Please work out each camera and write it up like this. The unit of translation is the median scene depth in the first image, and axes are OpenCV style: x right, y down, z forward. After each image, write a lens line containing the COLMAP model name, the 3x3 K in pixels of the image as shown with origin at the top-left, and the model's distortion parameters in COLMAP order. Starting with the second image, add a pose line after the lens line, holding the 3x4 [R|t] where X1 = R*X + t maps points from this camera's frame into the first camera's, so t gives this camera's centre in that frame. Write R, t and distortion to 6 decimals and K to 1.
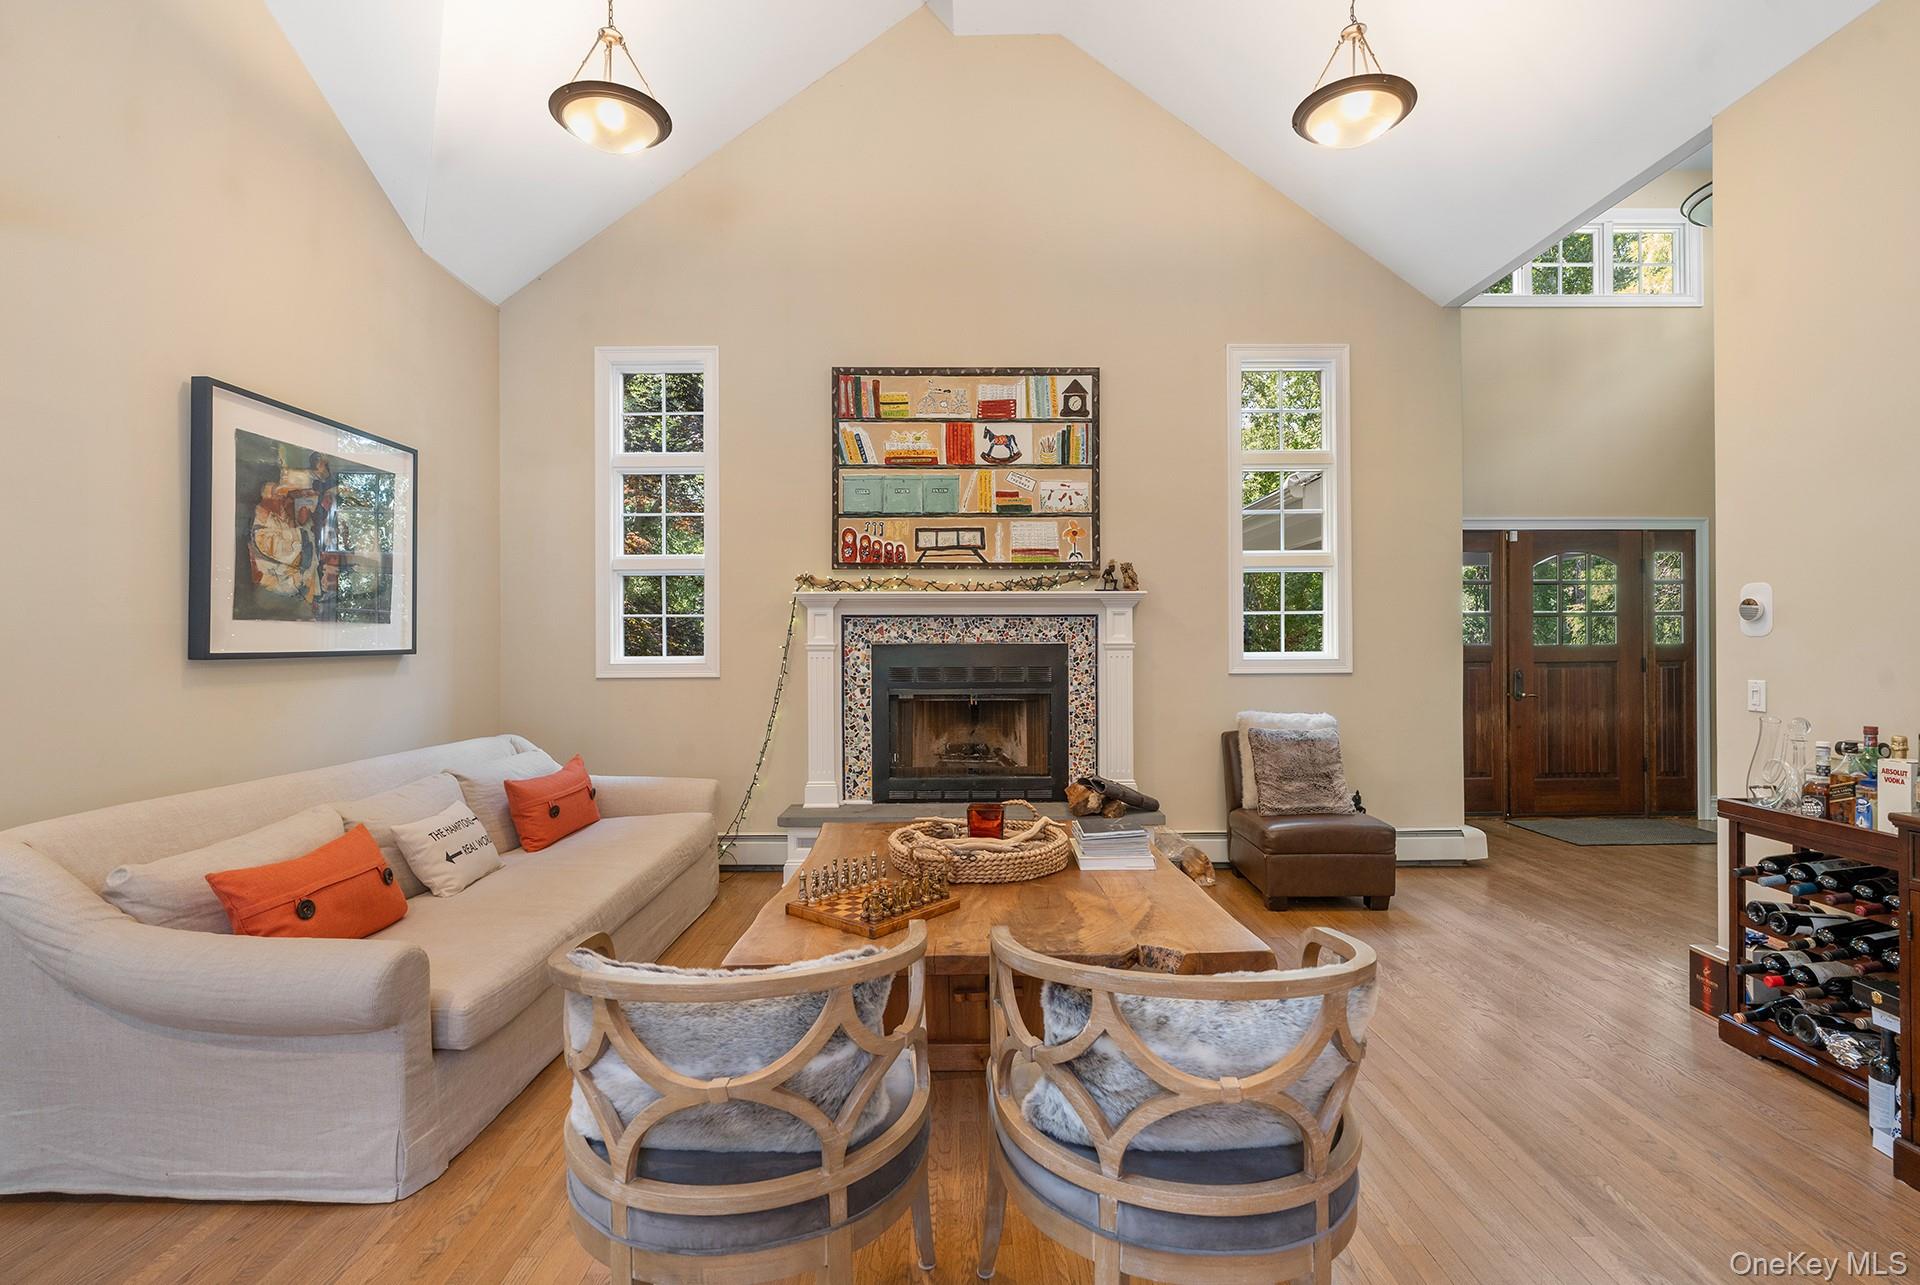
lens RADIAL K [[878.2, 0, 966.3], [0, 878.2, 641.7], [0, 0, 1]] dist [-0.003376, 0.000368]
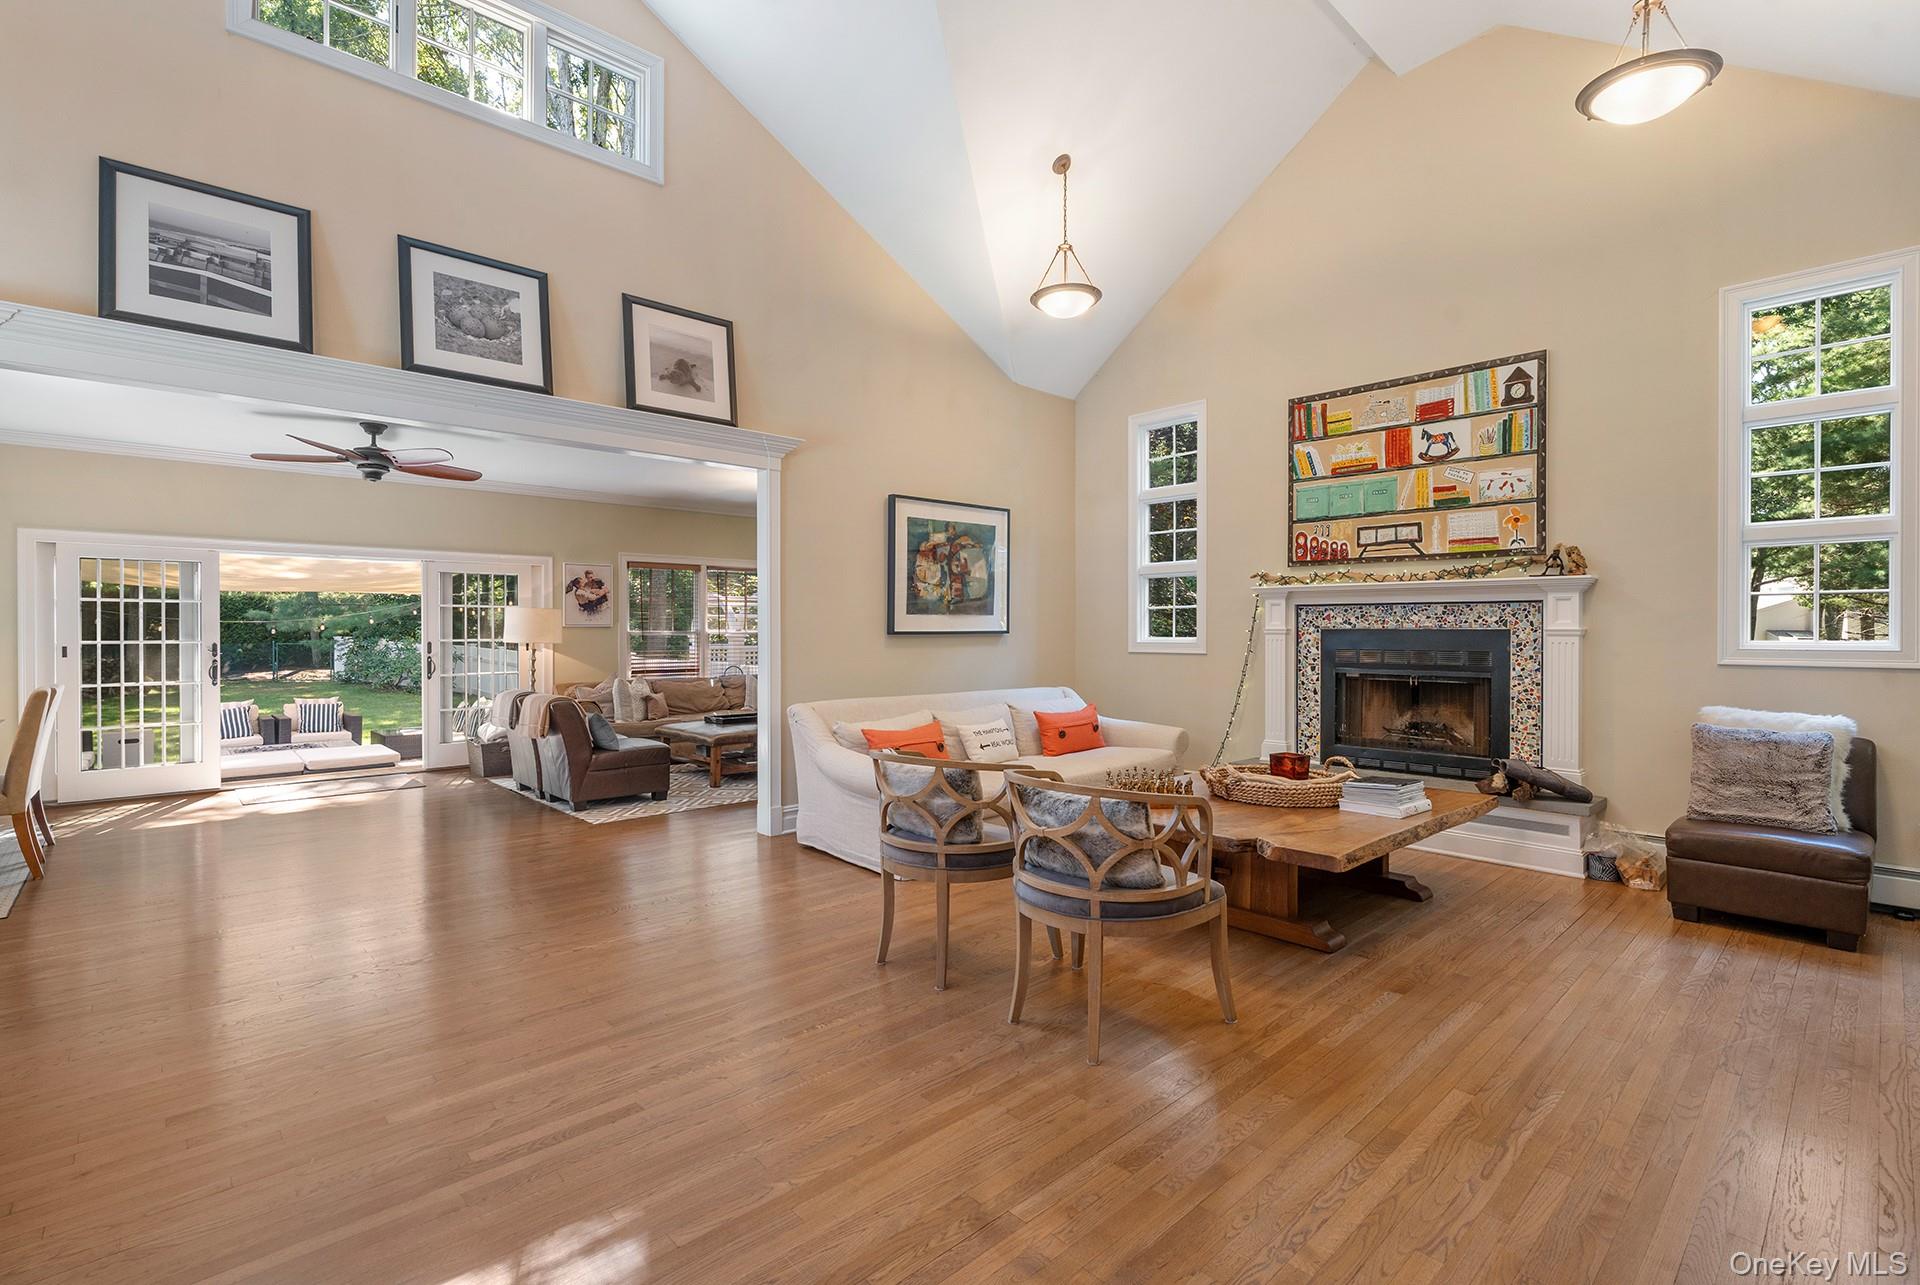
lens RADIAL K [[886.8, 0, 960.8], [0, 886.8, 635.2], [0, 0, 1]] dist [-0.000231, 0.000155]
pose [[0.679445, 0.009921, -0.733659, 0.438818], [-0.002778, 0.999936, 0.010949, -0.000531], [0.733721, -0.005401, 0.679429, -0.161659]]
